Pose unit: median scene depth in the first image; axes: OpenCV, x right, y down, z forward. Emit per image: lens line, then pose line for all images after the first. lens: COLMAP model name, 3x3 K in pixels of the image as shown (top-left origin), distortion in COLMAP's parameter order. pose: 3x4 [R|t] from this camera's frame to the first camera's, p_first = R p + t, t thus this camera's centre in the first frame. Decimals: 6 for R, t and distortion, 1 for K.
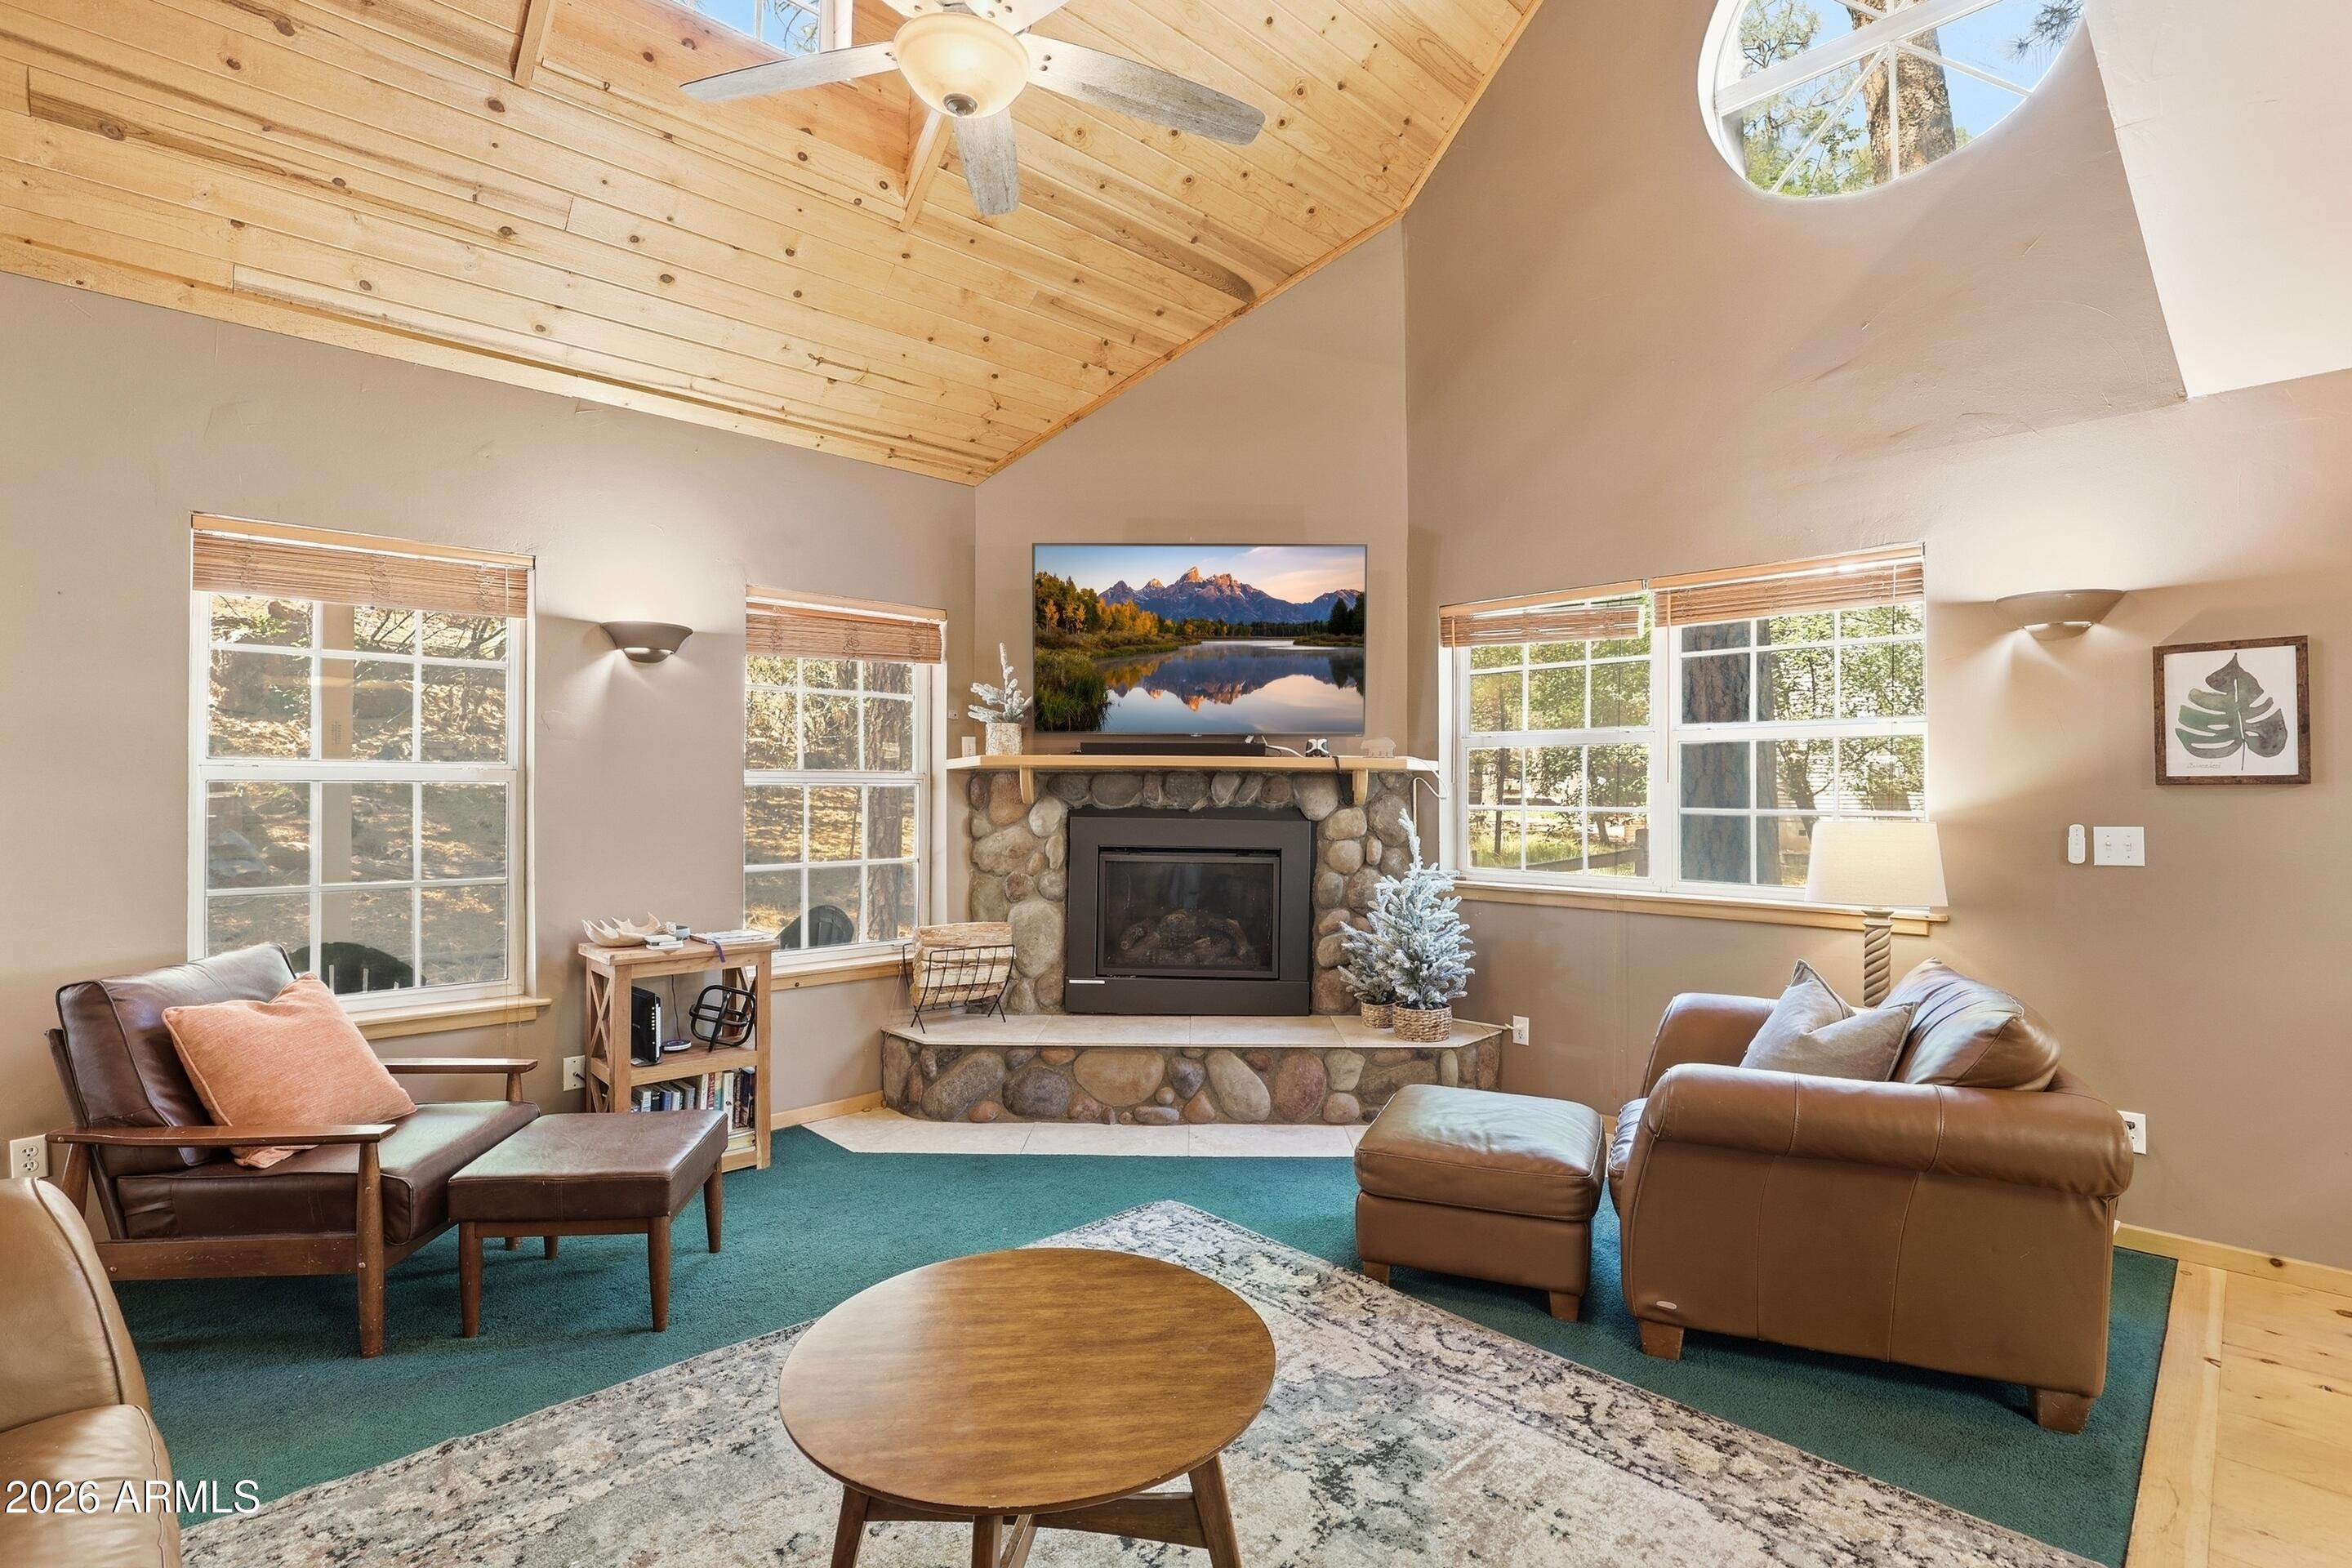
lens RADIAL K [[1100.0, 0, 1153.6], [0, 1100.0, 778.3], [0, 0, 1]] dist [-0.033371, 0.007453]
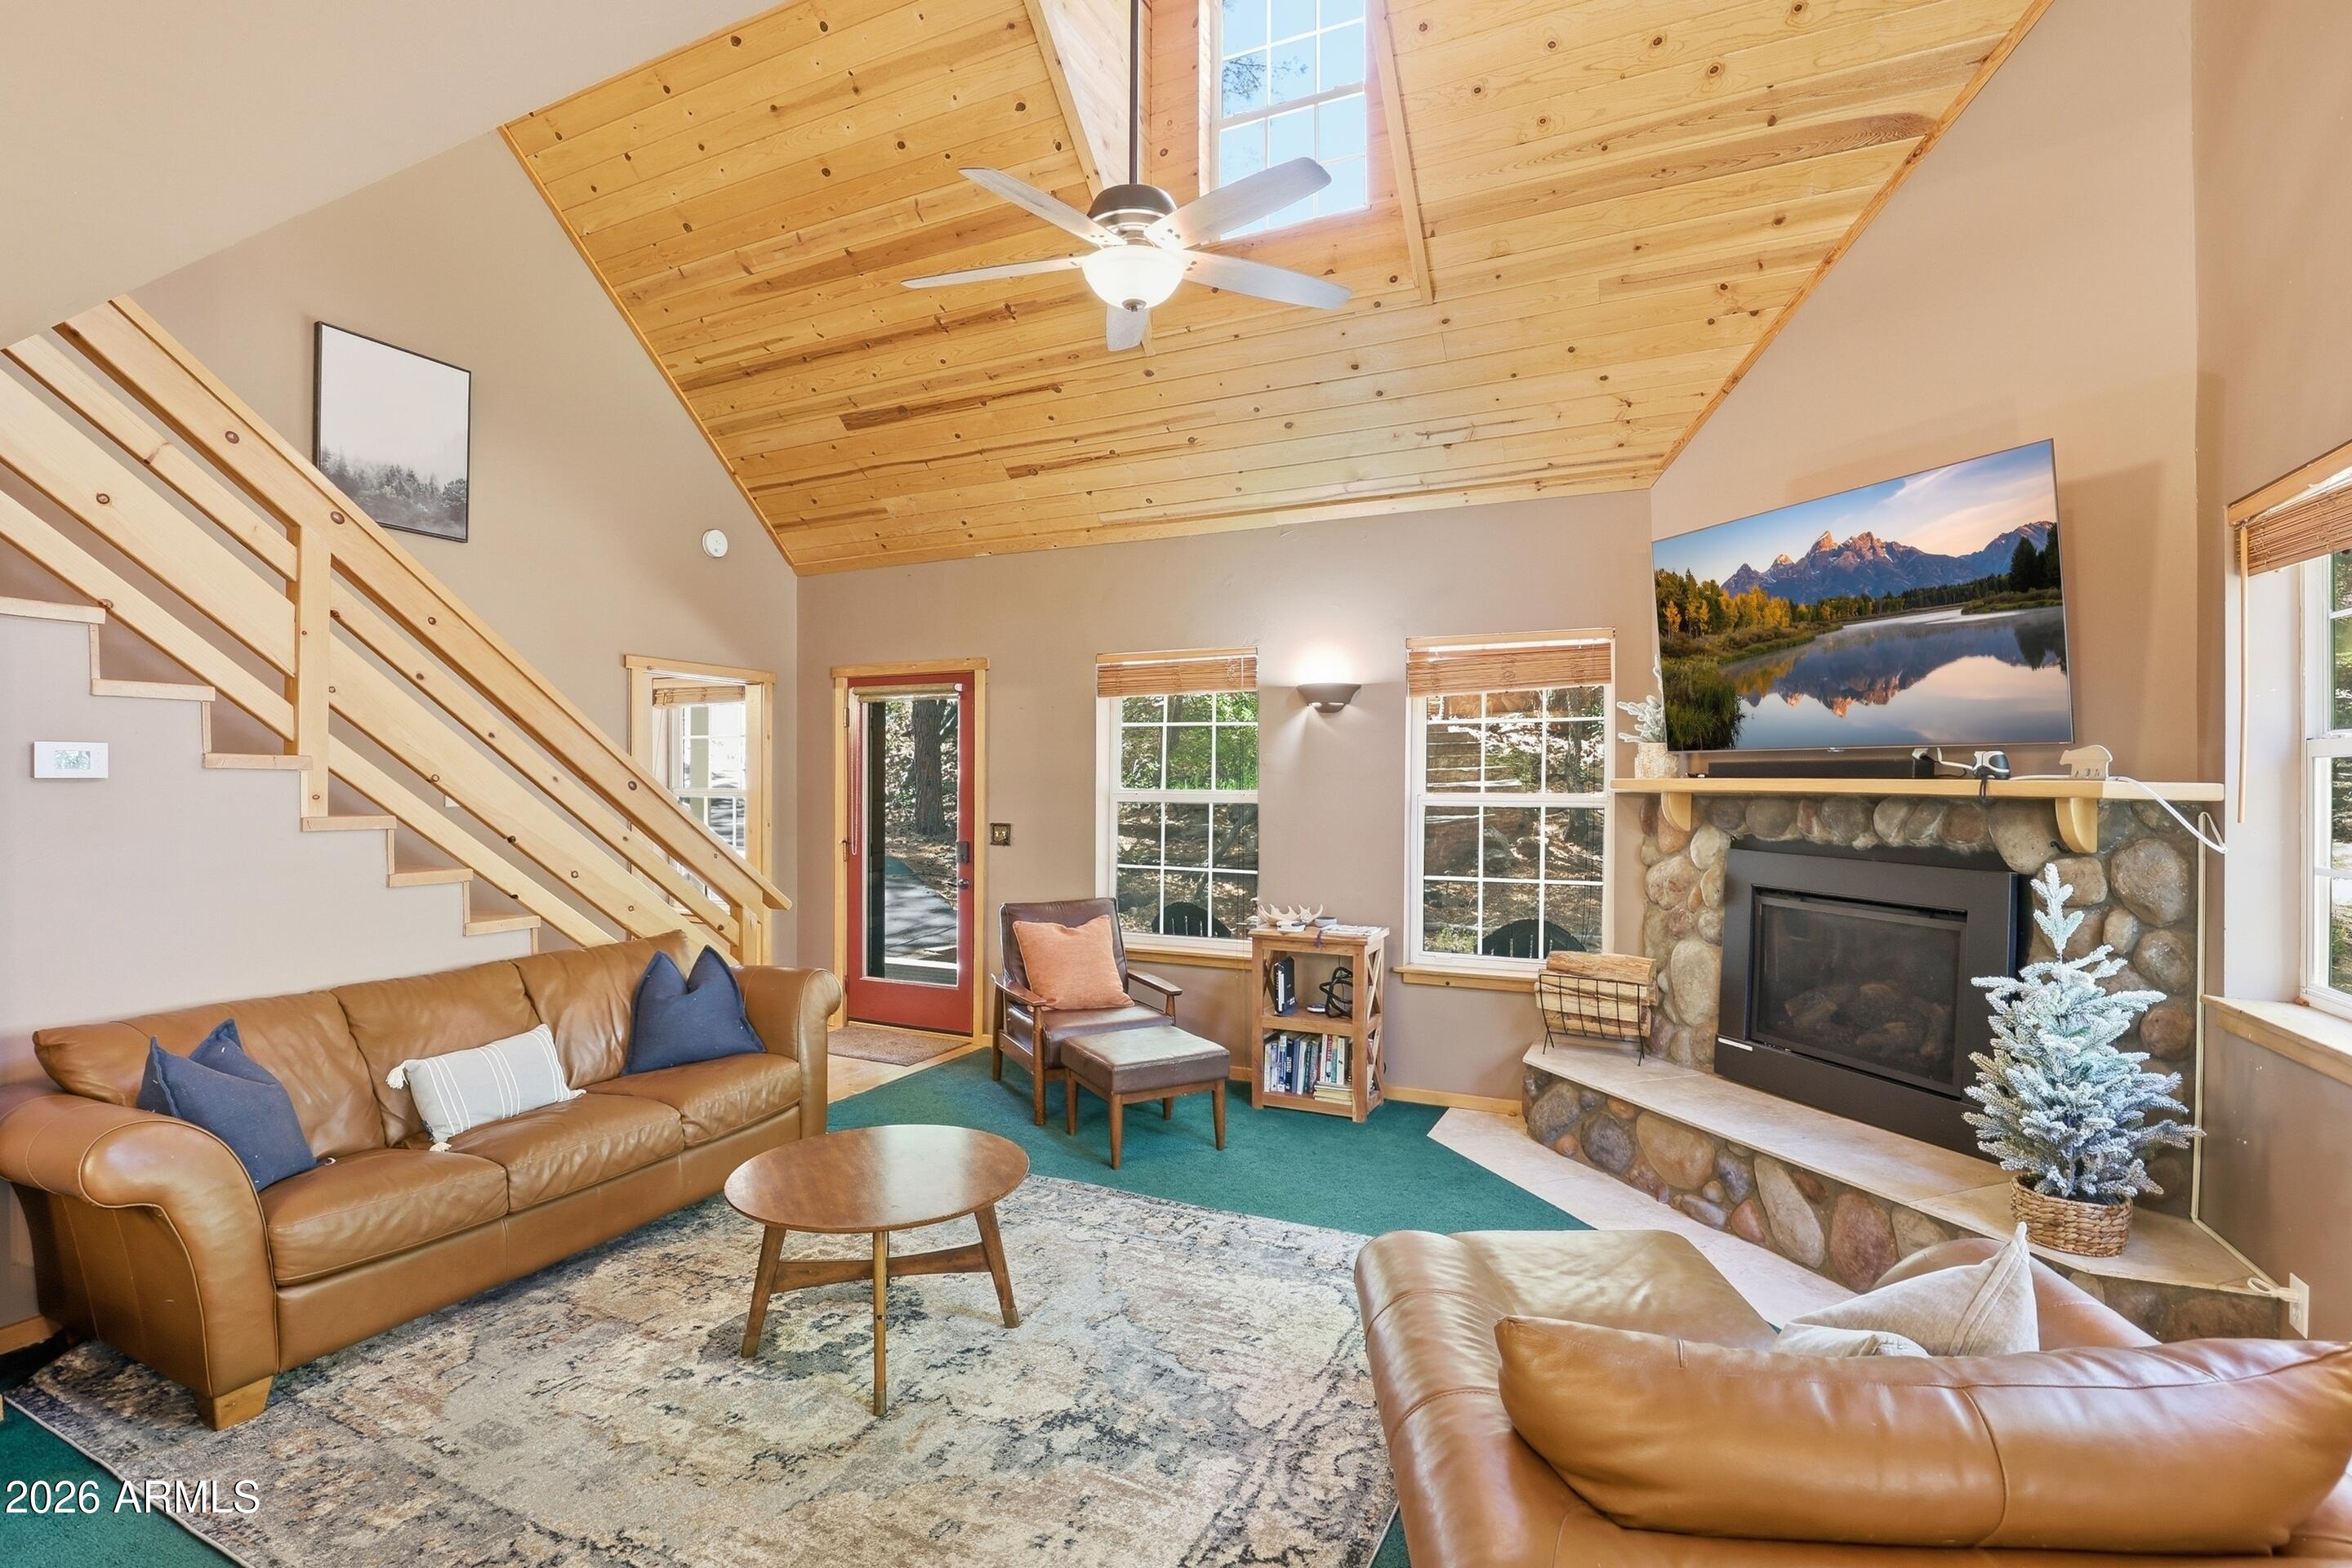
lens RADIAL K [[1100.0, 0, 1186.7], [0, 1100.0, 789.4], [0, 0, 1]] dist [-0.033371, 0.007453]
pose [[0.359101, 0.003422, -0.933292, 0.592988], [0.007687, 0.999949, 0.006624, -0.021048], [0.933267, -0.009553, 0.359057, 0.315298]]
